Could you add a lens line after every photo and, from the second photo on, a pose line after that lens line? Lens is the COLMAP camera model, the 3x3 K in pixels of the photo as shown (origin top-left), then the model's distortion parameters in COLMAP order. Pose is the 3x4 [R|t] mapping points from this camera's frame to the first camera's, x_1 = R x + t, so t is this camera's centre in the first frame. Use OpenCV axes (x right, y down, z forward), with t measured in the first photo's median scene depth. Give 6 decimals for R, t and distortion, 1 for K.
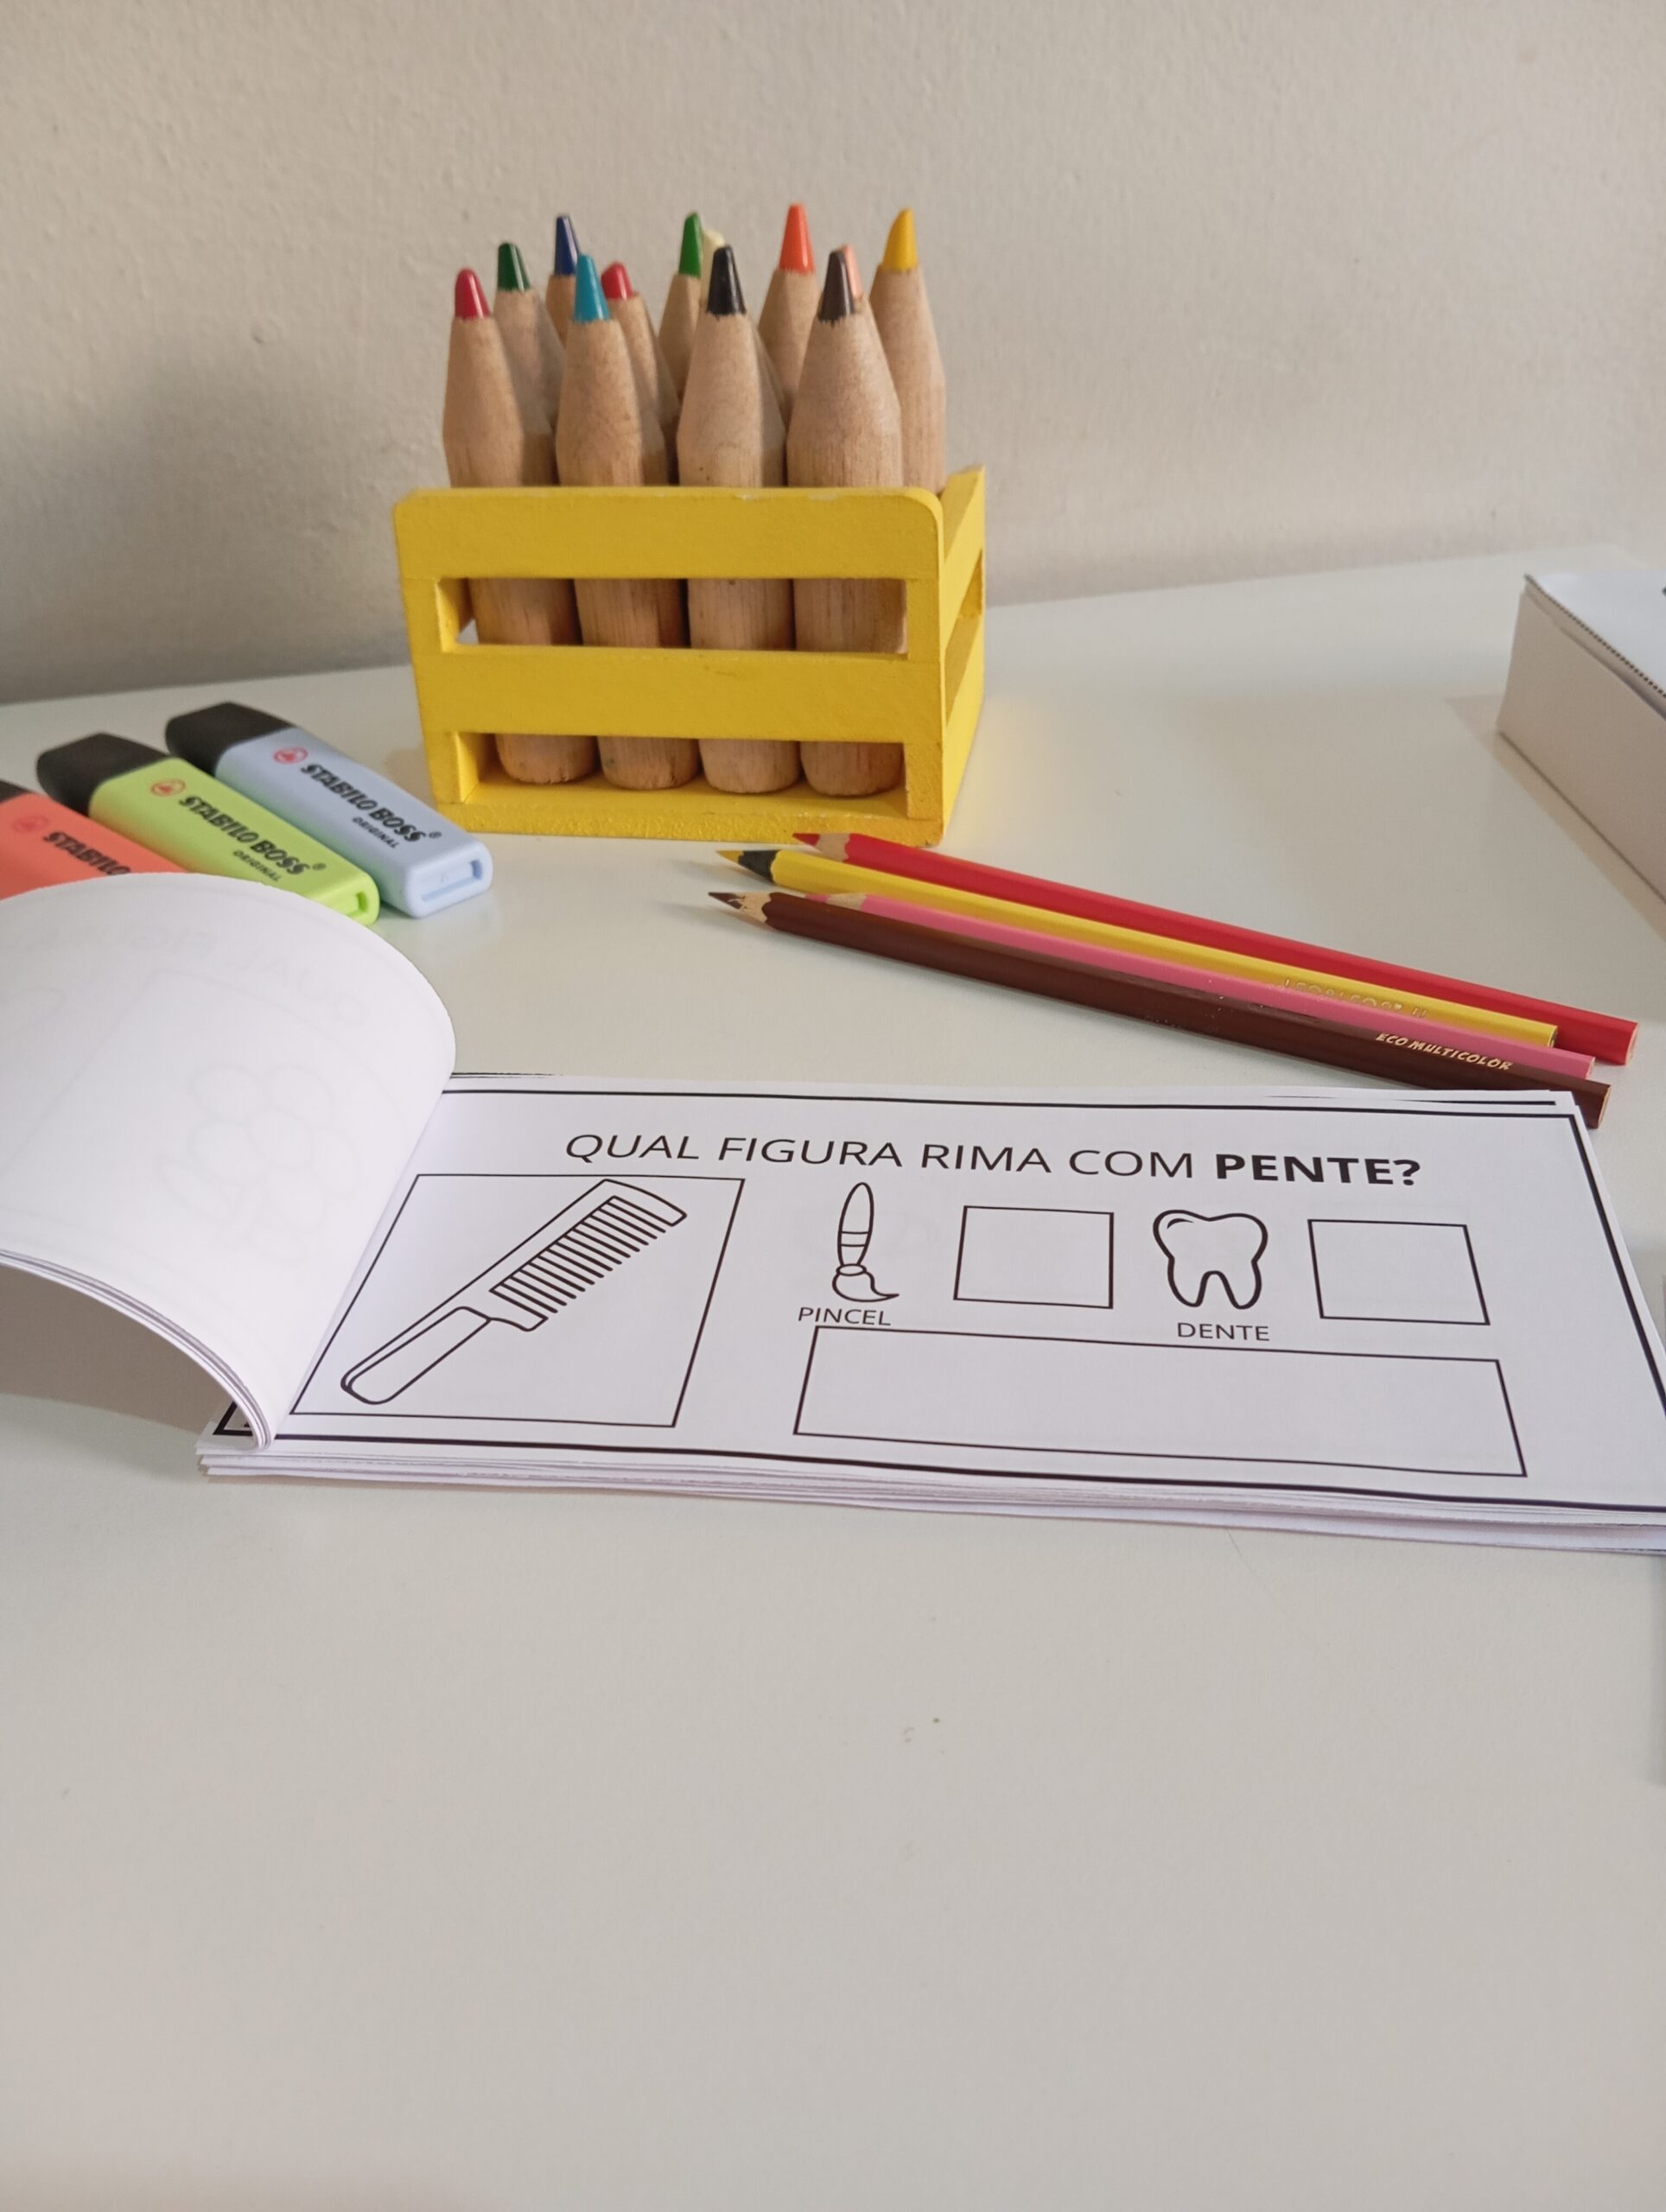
lens RADIAL K [[1831.1, 0, 822.5], [0, 1831.1, 1102.2], [0, 0, 1]] dist [0.066575, -0.183161]
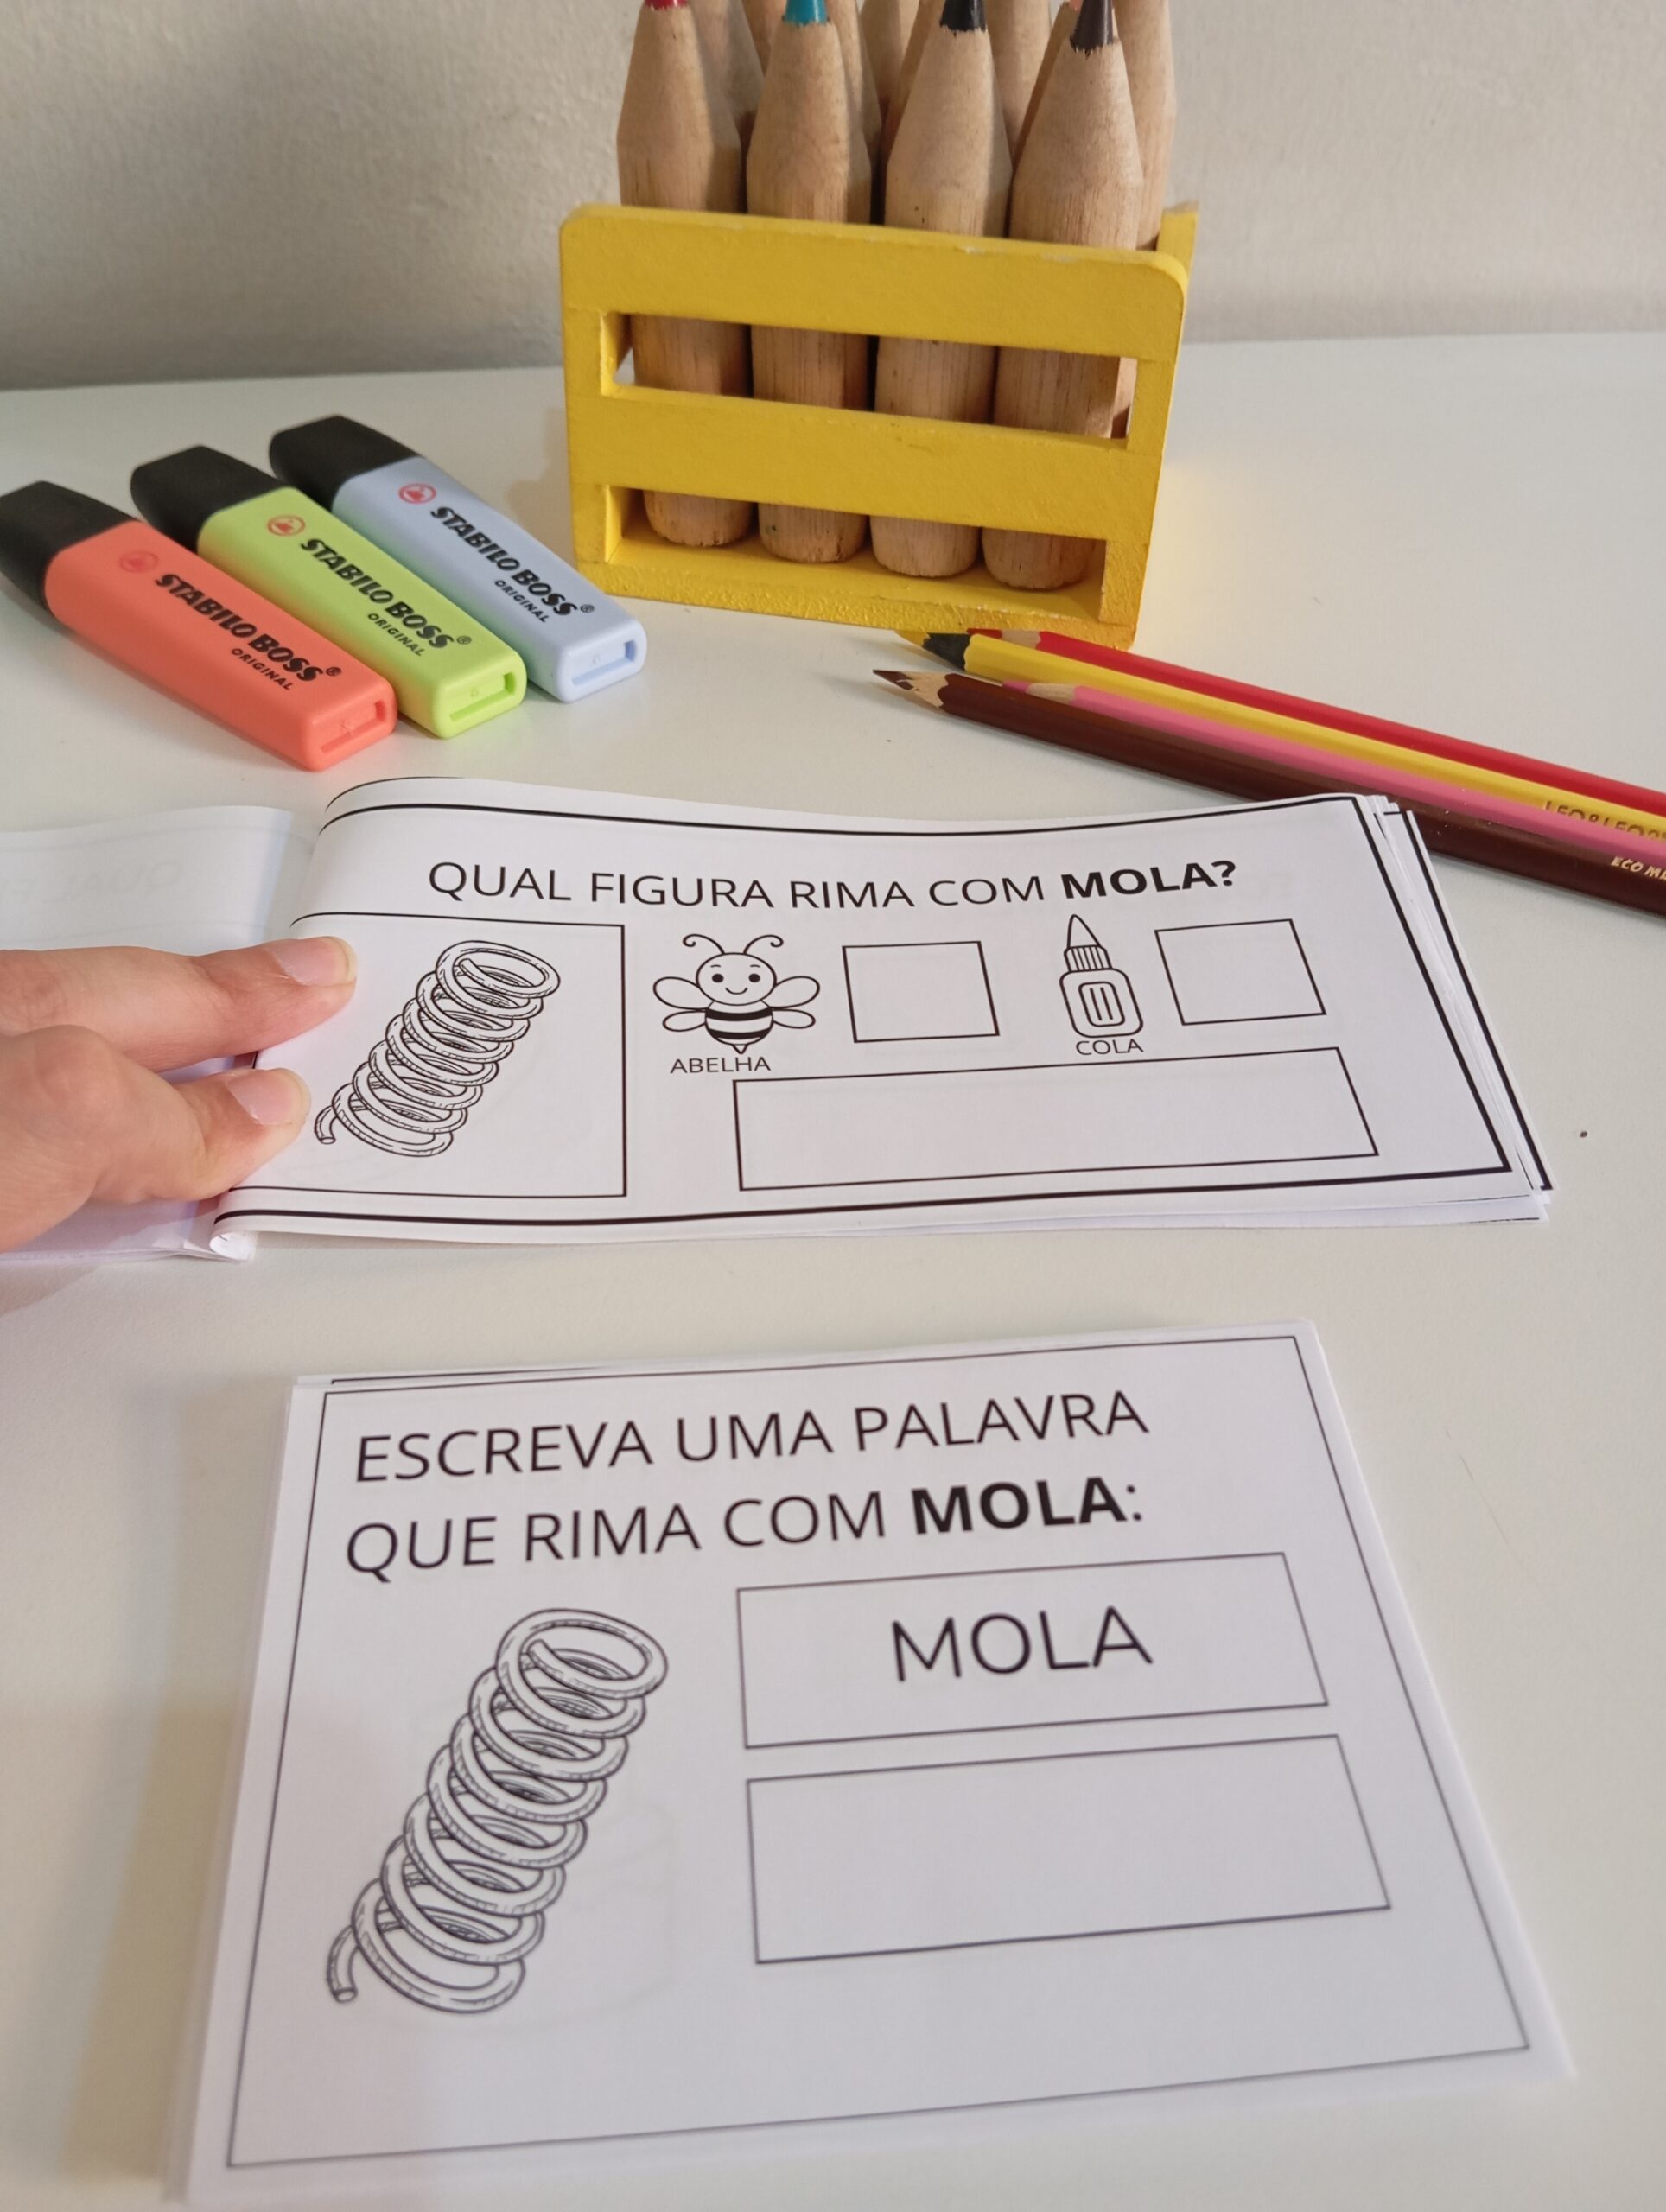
lens RADIAL K [[1828.9, 0, 833.4], [0, 1828.9, 1108.6], [0, 0, 1]] dist [0.078315, -0.200174]
pose [[0.997530, 0.061571, 0.033794, -0.100904], [-0.066842, 0.979970, 0.187593, -0.078719], [-0.021567, -0.189388, 0.981665, 0.050771]]
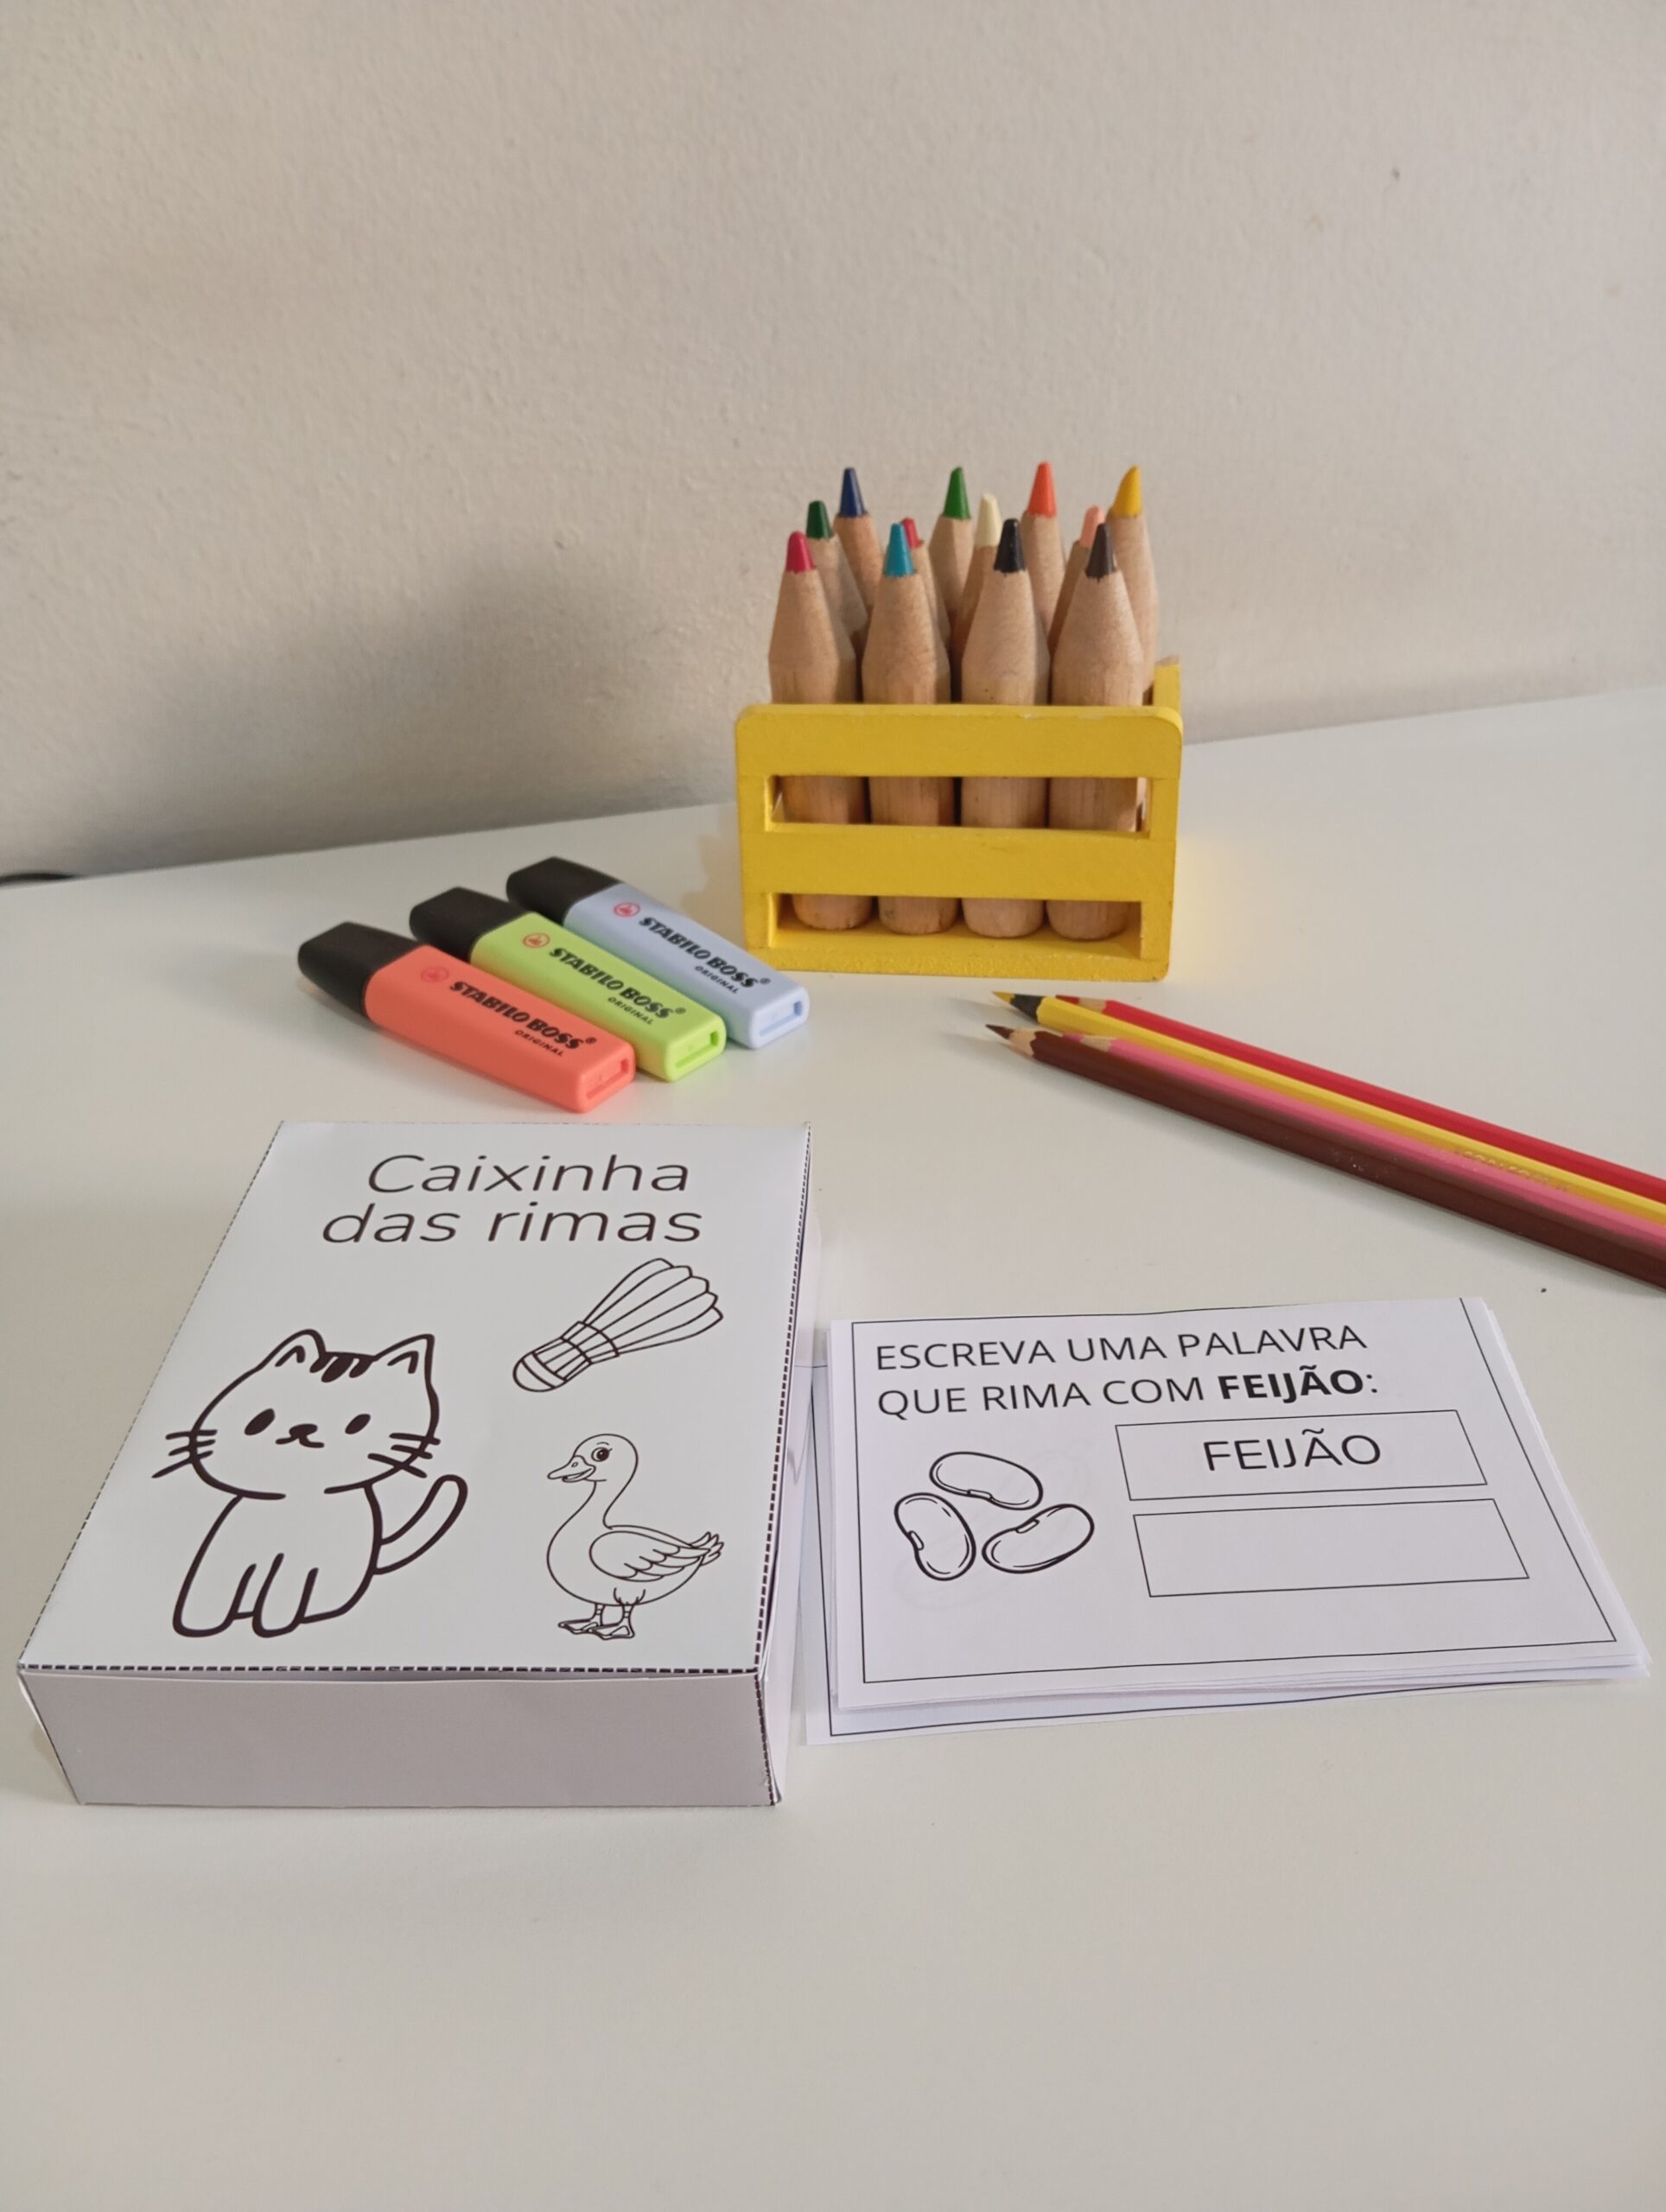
lens RADIAL K [[1794.1, 0, 836.8], [0, 1794.1, 1115.0], [0, 0, 1]] dist [0.077522, -0.200840]
pose [[0.999819, -0.012862, 0.013989, -0.174587], [0.012721, 0.999868, 0.010143, -0.064322], [-0.014117, -0.009963, 0.999851, -0.209590]]
